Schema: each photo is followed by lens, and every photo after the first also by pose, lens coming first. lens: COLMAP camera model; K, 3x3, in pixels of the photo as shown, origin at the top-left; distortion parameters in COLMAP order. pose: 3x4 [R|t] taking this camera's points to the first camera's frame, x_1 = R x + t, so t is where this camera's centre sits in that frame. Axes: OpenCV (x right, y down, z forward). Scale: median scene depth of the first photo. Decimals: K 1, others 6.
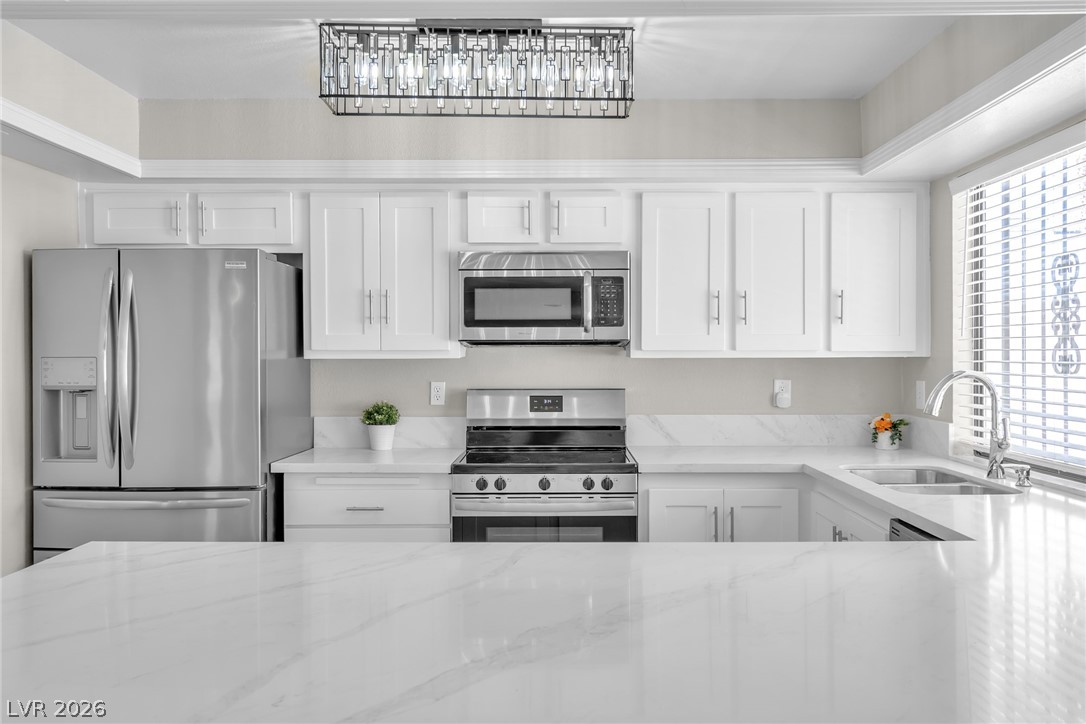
lens RADIAL K [[877.5, 0, 548.0], [0, 877.5, 355.4], [0, 0, 1]] dist [-0.002157, -0.005120]
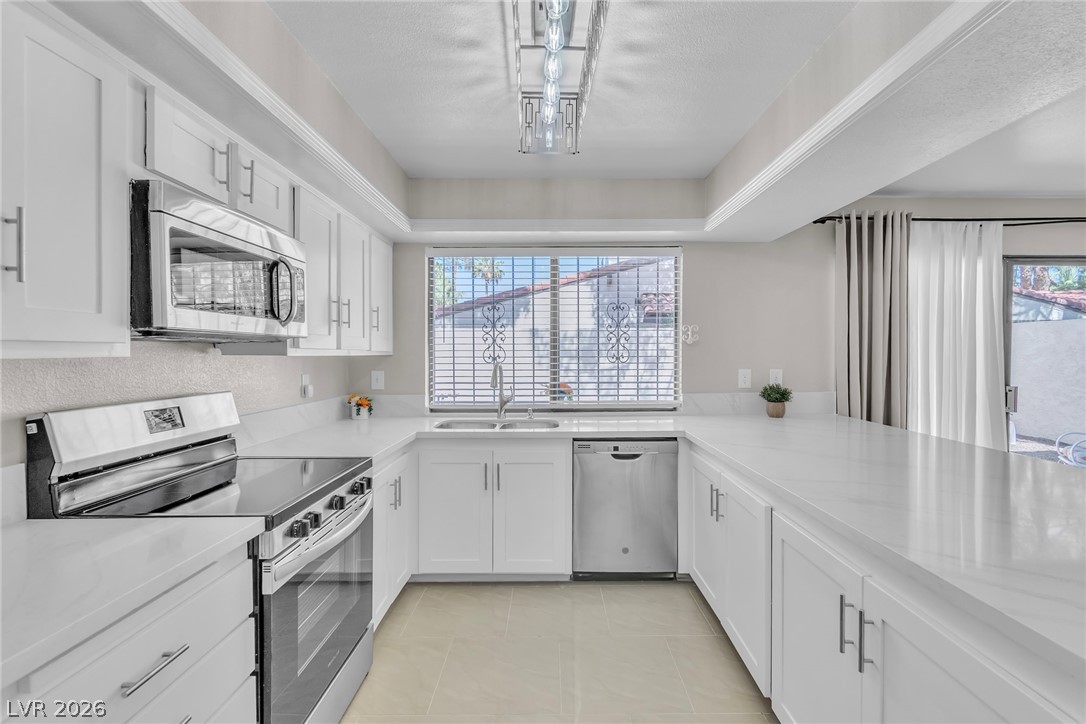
lens RADIAL K [[491.5, 0, 549.8], [0, 491.5, 358.9], [0, 0, 1]] dist [-0.002981, 0.000858]
pose [[-0.005784, -0.010527, 0.999928, -0.439447], [0.002262, 0.999942, 0.010540, 0.000653], [-0.999981, 0.002322, -0.005760, 0.731891]]
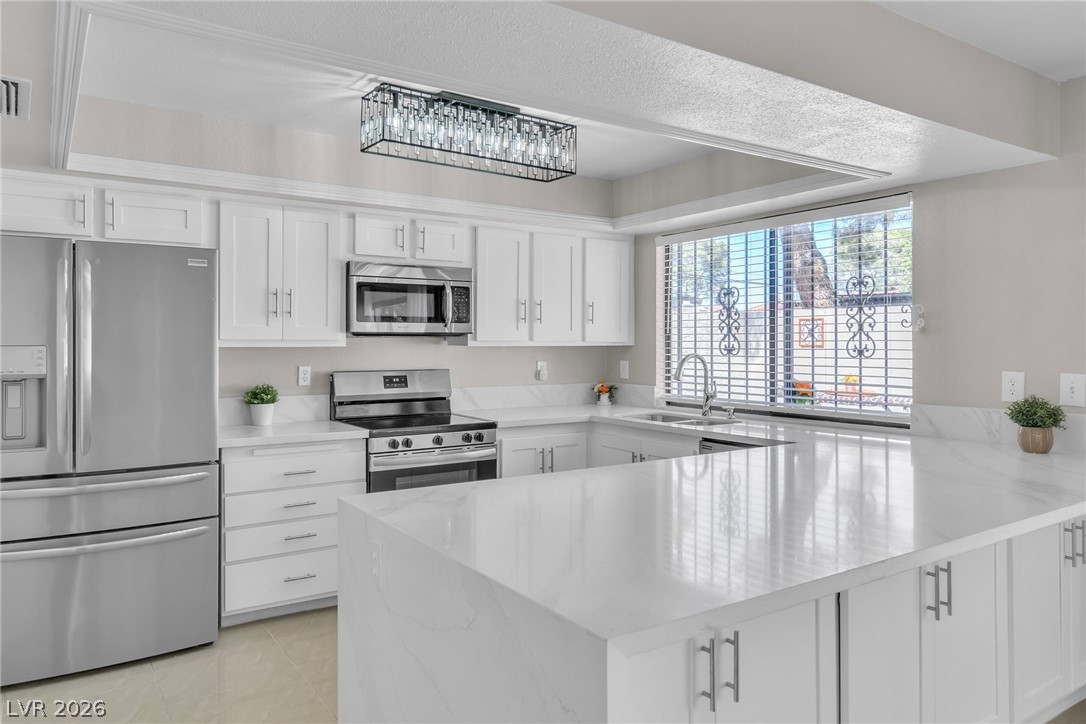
lens RADIAL K [[722.1, 0, 516.4], [0, 722.1, 344.8], [0, 0, 1]] dist [0.006502, -0.002194]
pose [[0.841261, 0.000555, 0.540629, -0.457157], [-0.001148, 0.999999, 0.000759, -0.000428], [-0.540628, -0.001259, 0.841261, 0.011375]]
